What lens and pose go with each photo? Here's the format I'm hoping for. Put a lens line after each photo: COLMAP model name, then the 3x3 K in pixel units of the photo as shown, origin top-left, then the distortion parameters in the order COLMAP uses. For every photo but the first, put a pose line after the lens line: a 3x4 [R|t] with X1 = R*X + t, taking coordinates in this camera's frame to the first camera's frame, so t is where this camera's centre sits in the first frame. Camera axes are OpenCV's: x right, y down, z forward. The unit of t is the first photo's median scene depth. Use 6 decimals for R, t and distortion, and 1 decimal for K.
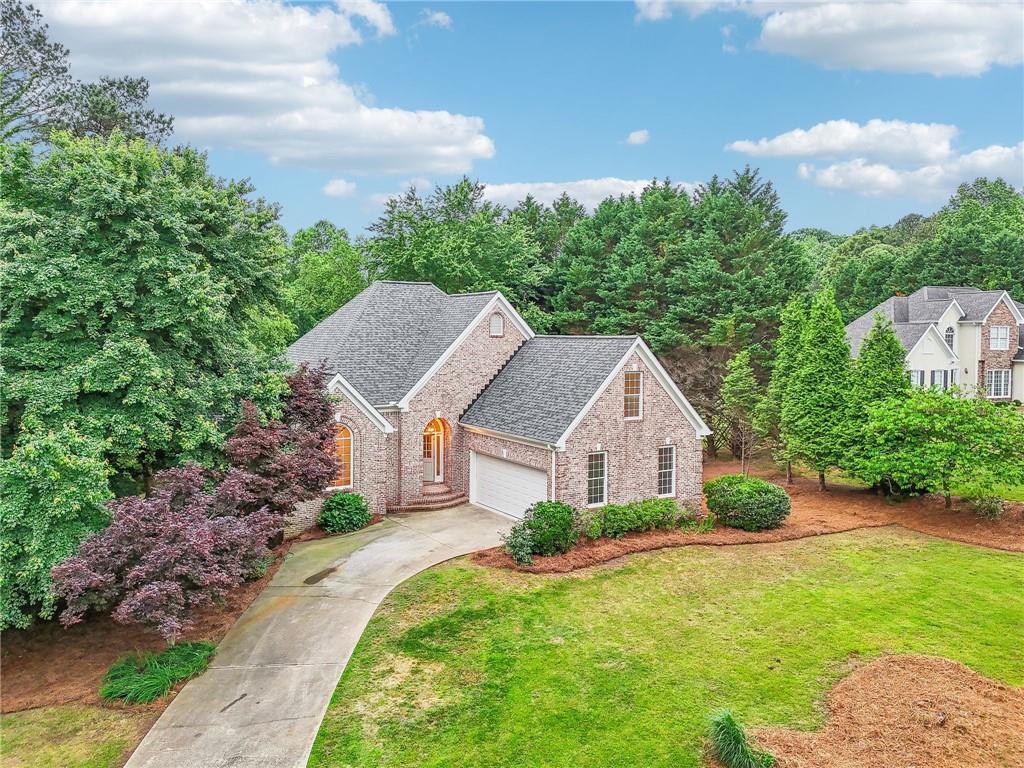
lens RADIAL K [[768.6, 0, 501.1], [0, 768.6, 375.3], [0, 0, 1]] dist [0.036702, -0.018279]
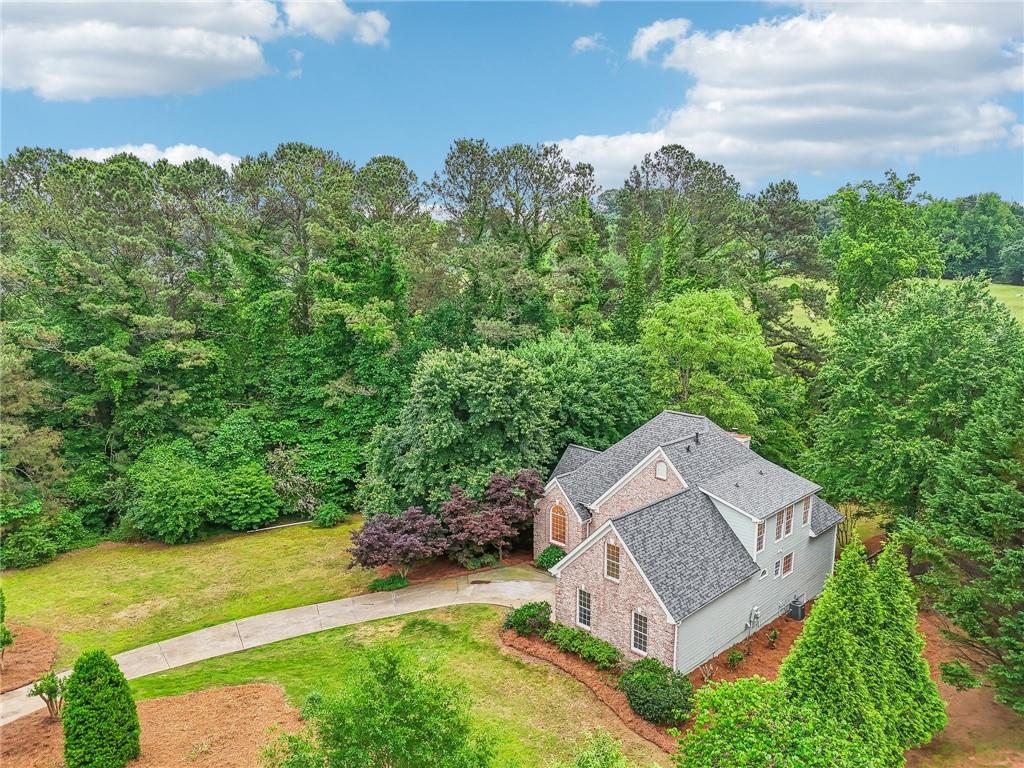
lens RADIAL K [[768.6, 0, 512.8], [0, 768.6, 384.3], [0, 0, 1]] dist [0.036702, -0.018279]
pose [[0.230202, 0.179797, -0.956389, 1.300711], [-0.048695, 0.983681, 0.173207, -0.477099], [0.971924, 0.006698, 0.235200, 0.530551]]
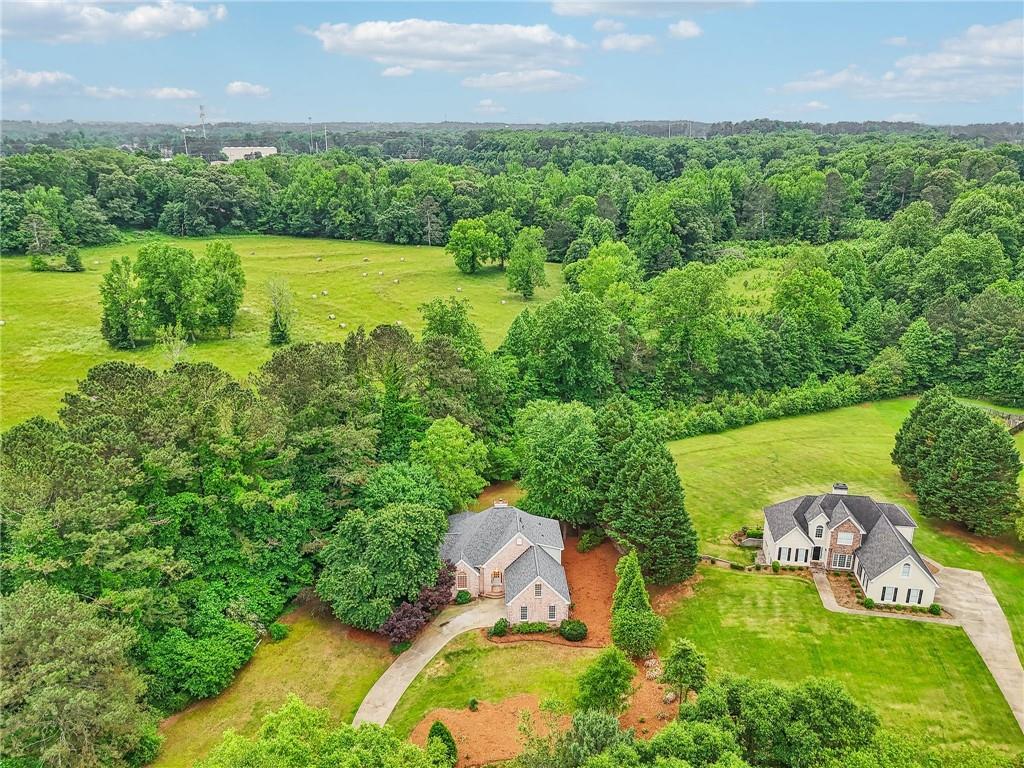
lens RADIAL K [[768.6, 0, 513.2], [0, 768.6, 382.4], [0, 0, 1]] dist [0.036702, -0.018279]
pose [[0.870538, 0.144963, -0.470264, 1.443106], [-0.012541, 0.961852, 0.273284, -1.659441], [0.491941, -0.232007, 0.839147, -1.509439]]
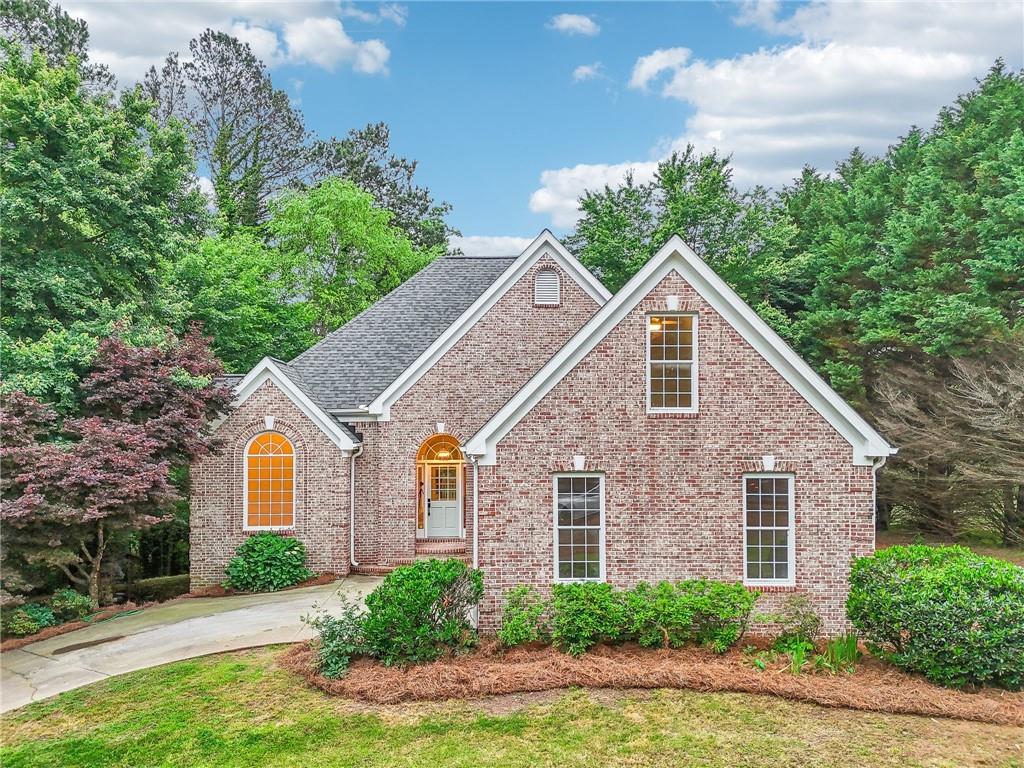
lens RADIAL K [[768.6, 0, 516.4], [0, 768.6, 441.5], [0, 0, 1]] dist [0.036702, -0.018279]
pose [[0.856287, -0.005430, -0.516471, 0.334597], [-0.019523, 0.998890, -0.042869, 0.097628], [0.516131, 0.046792, 0.855231, 0.535642]]
